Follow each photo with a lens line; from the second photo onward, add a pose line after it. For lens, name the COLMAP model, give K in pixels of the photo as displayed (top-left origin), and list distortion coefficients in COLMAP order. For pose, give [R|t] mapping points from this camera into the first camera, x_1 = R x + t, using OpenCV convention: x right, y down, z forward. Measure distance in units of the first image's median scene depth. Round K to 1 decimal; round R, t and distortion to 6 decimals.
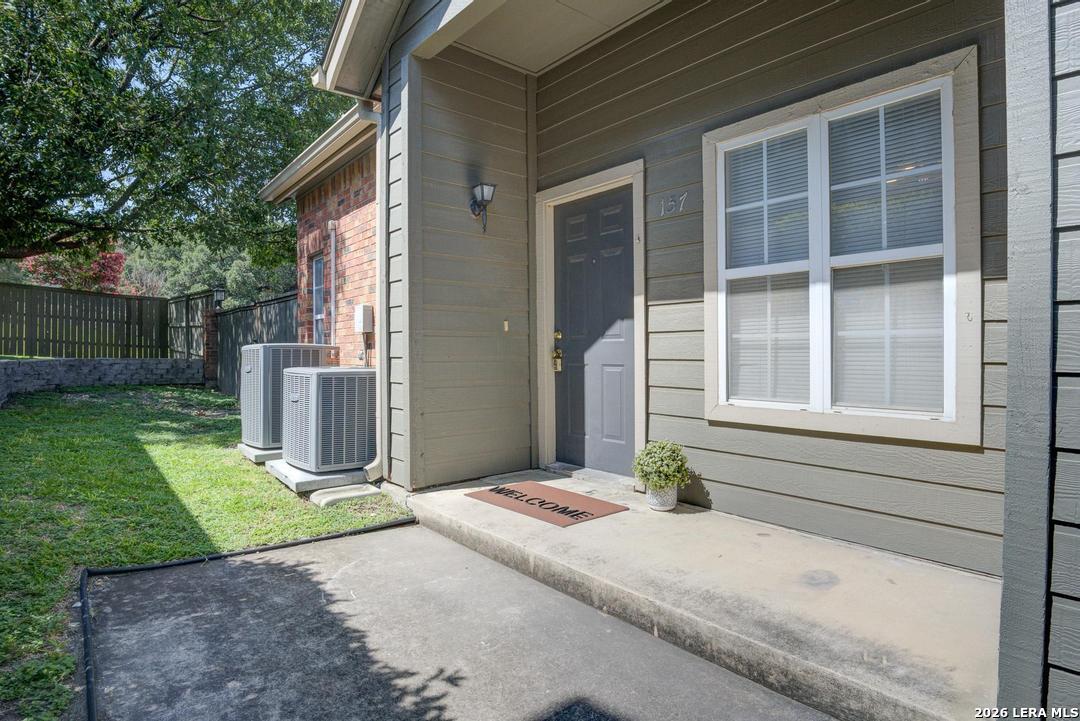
lens RADIAL K [[604.0, 0, 540.1], [0, 604.0, 357.8], [0, 0, 1]] dist [-0.052133, 0.012673]
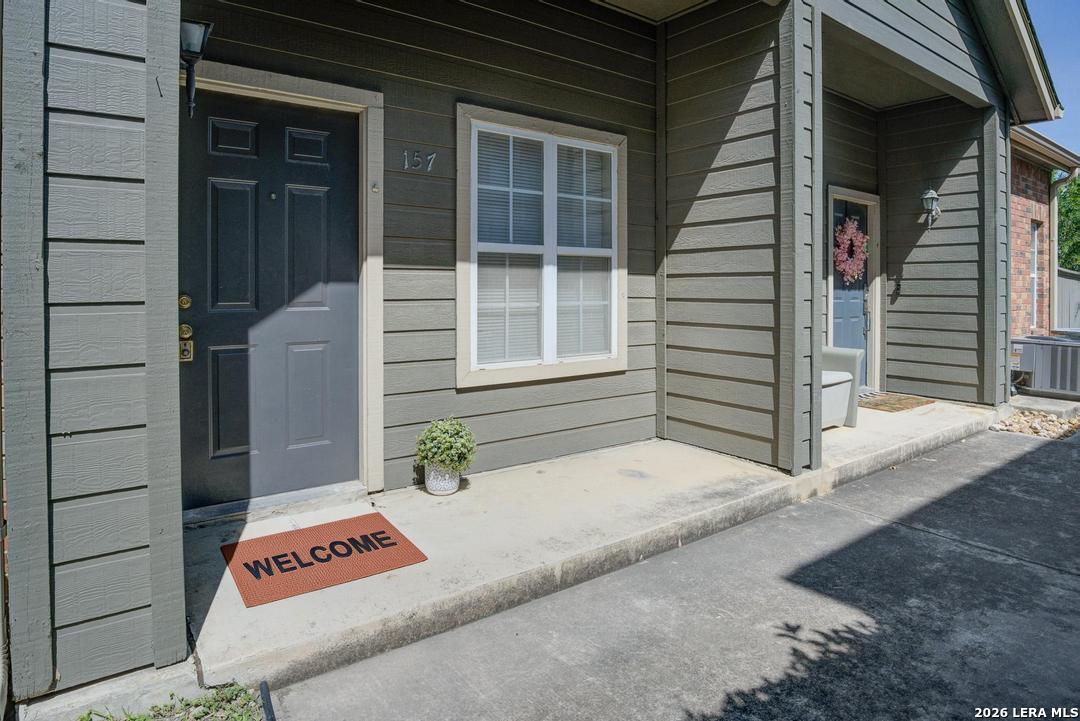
lens RADIAL K [[631.0, 0, 539.9], [0, 631.0, 294.2], [0, 0, 1]] dist [-0.036772, 0.001061]
pose [[0.032862, -0.009880, 0.999411, -0.911666], [0.005704, 0.999937, 0.009698, -0.075203], [-0.999444, 0.005382, 0.032916, 0.978976]]
